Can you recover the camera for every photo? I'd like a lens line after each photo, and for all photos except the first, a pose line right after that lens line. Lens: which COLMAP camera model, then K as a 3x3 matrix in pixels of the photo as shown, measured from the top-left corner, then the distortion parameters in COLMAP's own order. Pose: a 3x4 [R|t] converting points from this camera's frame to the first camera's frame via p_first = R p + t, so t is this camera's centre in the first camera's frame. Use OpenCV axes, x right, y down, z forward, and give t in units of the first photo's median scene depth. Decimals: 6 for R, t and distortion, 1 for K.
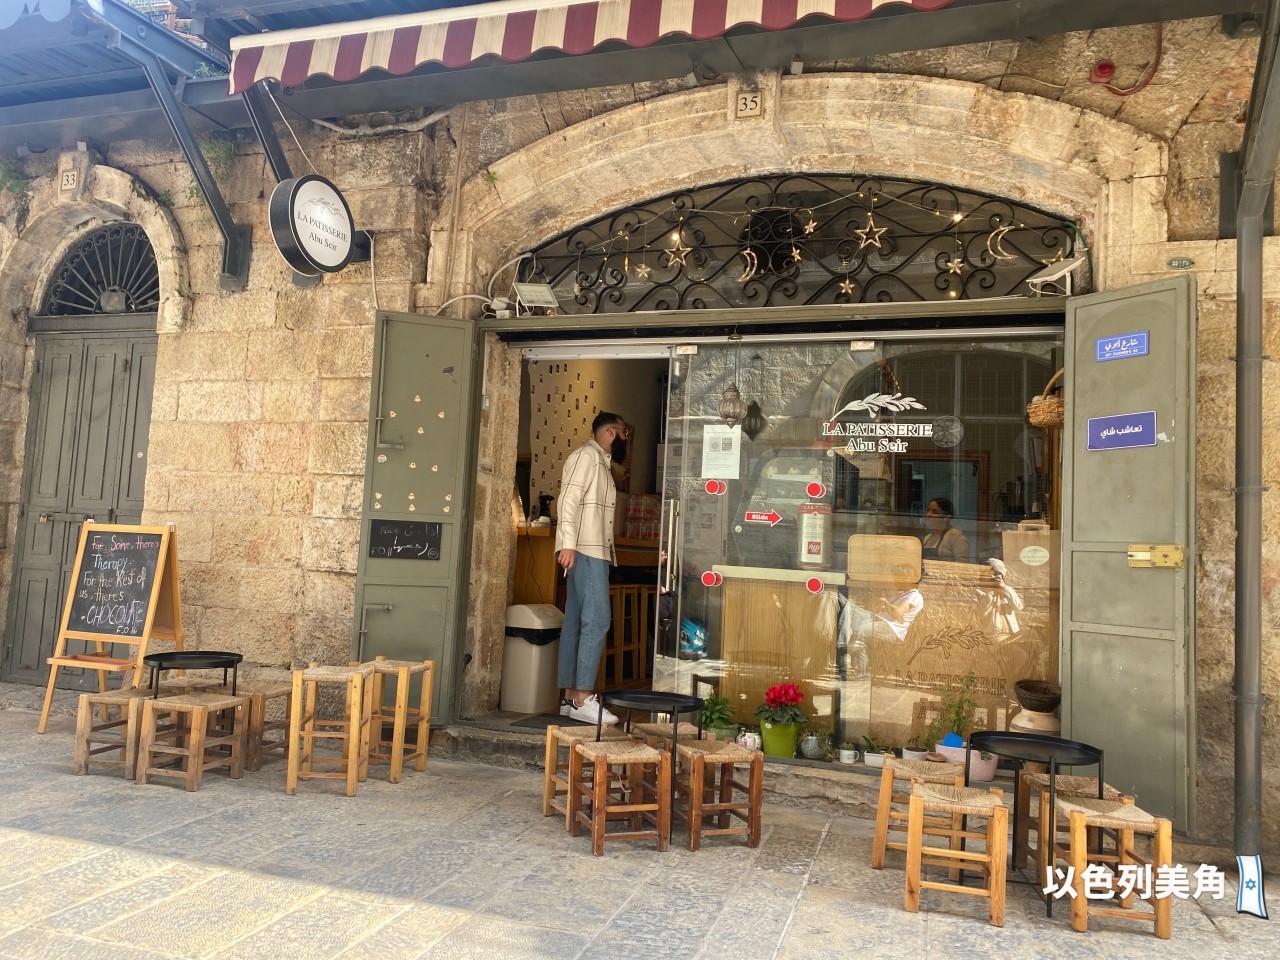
lens RADIAL K [[967.8, 0, 640.0], [0, 967.8, 475.1], [0, 0, 1]] dist [-0.002113, -0.000332]
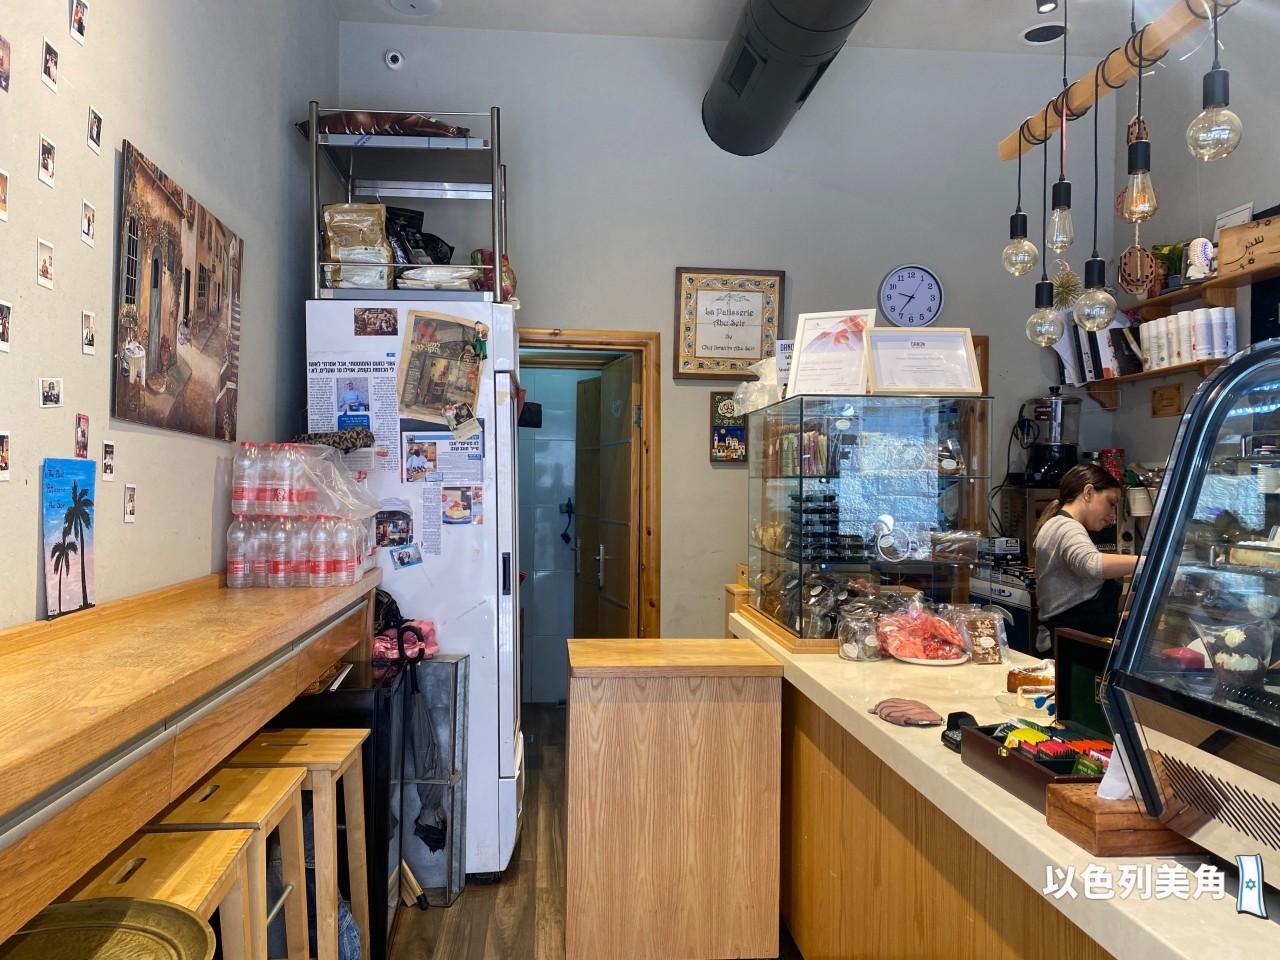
lens RADIAL K [[967.8, 0, 638.3], [0, 967.8, 480.8], [0, 0, 1]] dist [-0.002113, -0.000332]
pose [[0.924231, -0.038601, 0.379877, -0.010381], [0.012632, 0.997423, 0.070621, 0.011102], [-0.381624, -0.060472, 0.922337, 0.631016]]
